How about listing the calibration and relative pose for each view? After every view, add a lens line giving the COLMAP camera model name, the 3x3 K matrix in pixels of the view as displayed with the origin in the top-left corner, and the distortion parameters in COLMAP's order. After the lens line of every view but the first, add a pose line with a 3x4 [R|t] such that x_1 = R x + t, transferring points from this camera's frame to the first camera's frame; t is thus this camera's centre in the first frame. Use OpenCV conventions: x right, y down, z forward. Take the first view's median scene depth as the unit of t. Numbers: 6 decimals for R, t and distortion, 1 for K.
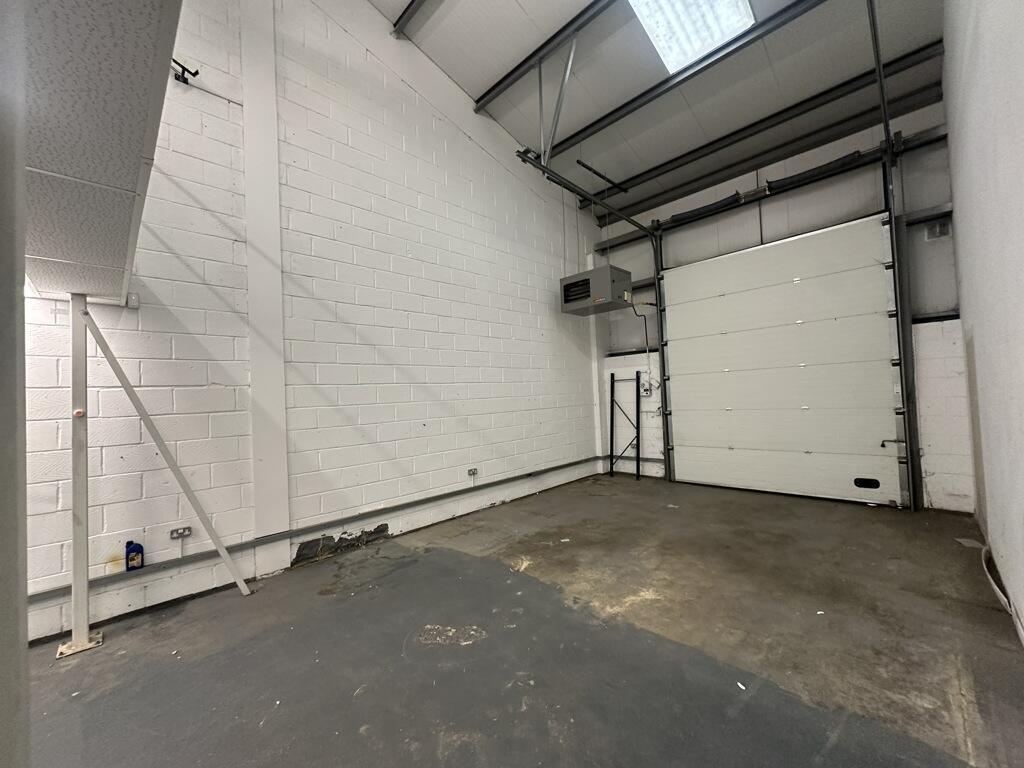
lens RADIAL K [[404.5, 0, 513.1], [0, 404.5, 387.6], [0, 0, 1]] dist [-0.002170, -0.000695]
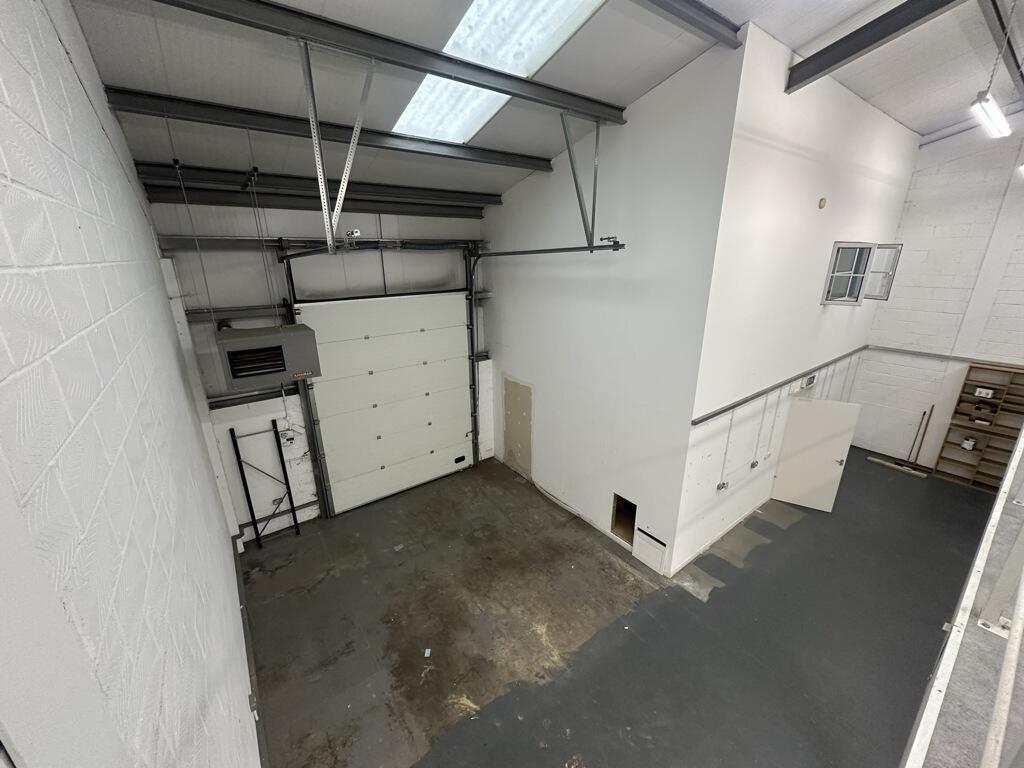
lens RADIAL K [[404.5, 0, 513.4], [0, 404.5, 386.2], [0, 0, 1]] dist [-0.002170, -0.000695]
pose [[0.149123, -0.264902, 0.952675, -0.612173], [-0.019968, 0.962444, 0.270745, -0.537521], [-0.988617, -0.059398, 0.138233, 0.642185]]
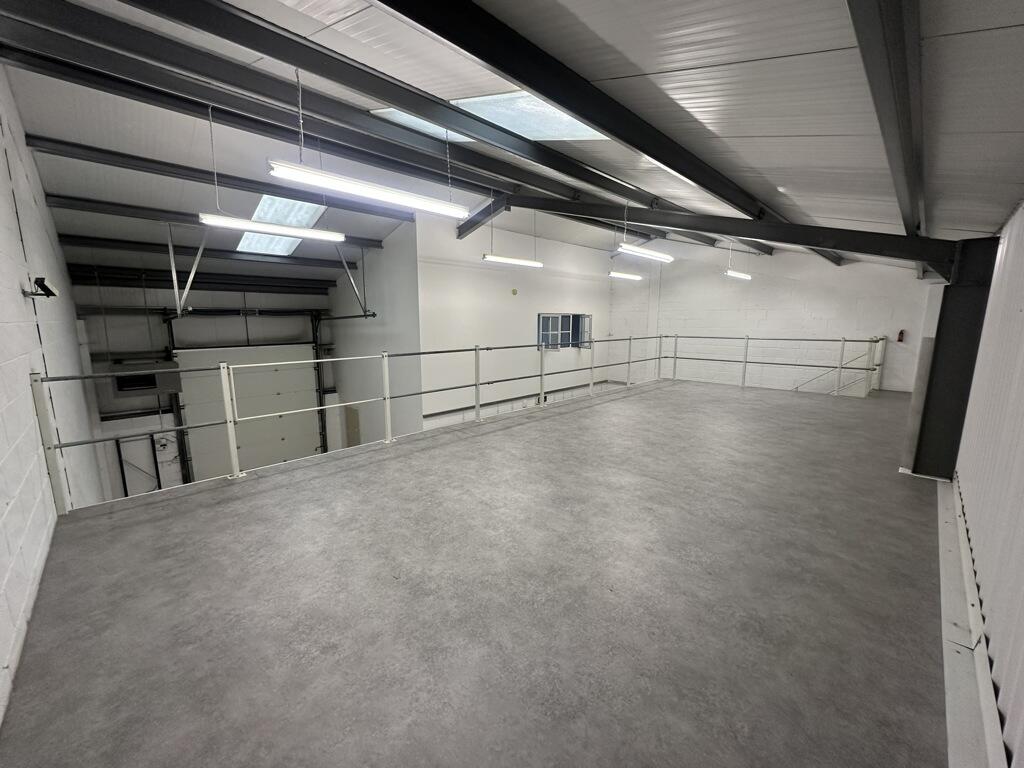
lens RADIAL K [[404.5, 0, 511.2], [0, 404.5, 386.5], [0, 0, 1]] dist [-0.002170, -0.000695]
pose [[0.009754, -0.119444, 0.992793, -1.303076], [-0.021177, 0.992593, 0.119628, -0.519142], [-0.999728, -0.022191, 0.007153, -0.071894]]
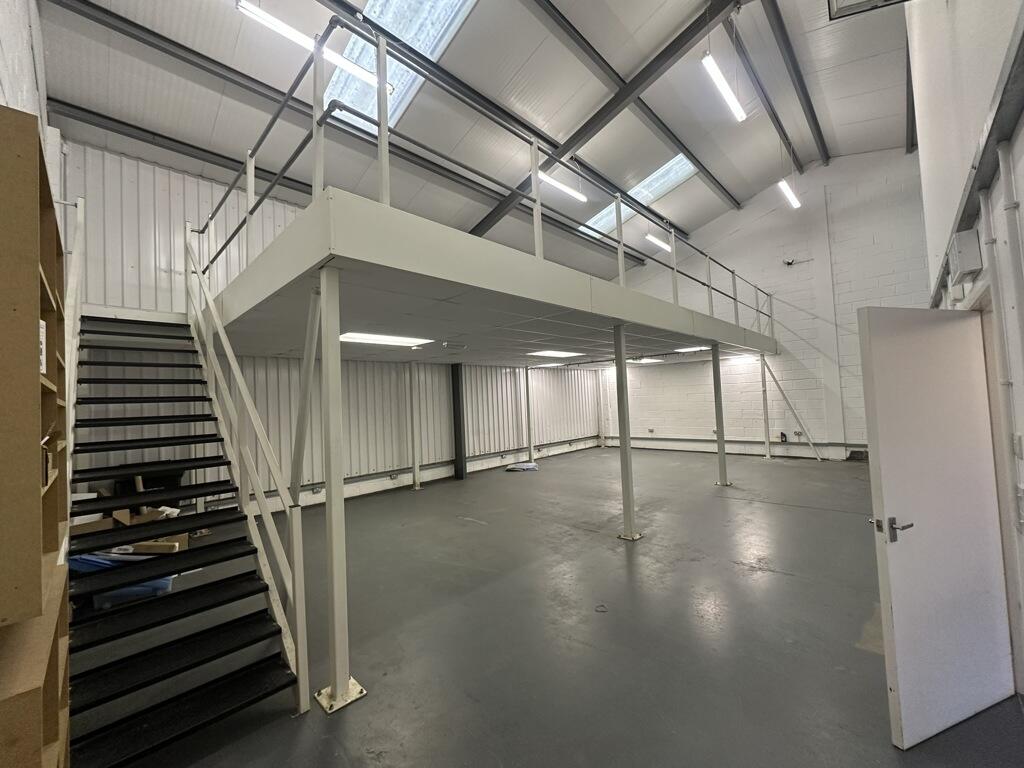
lens RADIAL K [[404.5, 0, 503.7], [0, 404.5, 388.0], [0, 0, 1]] dist [-0.002170, -0.000695]
pose [[0.006587, 0.008134, -0.999945, 1.194082], [0.070153, 0.997499, 0.008576, -0.069468], [0.997514, -0.070206, 0.006000, -0.615749]]
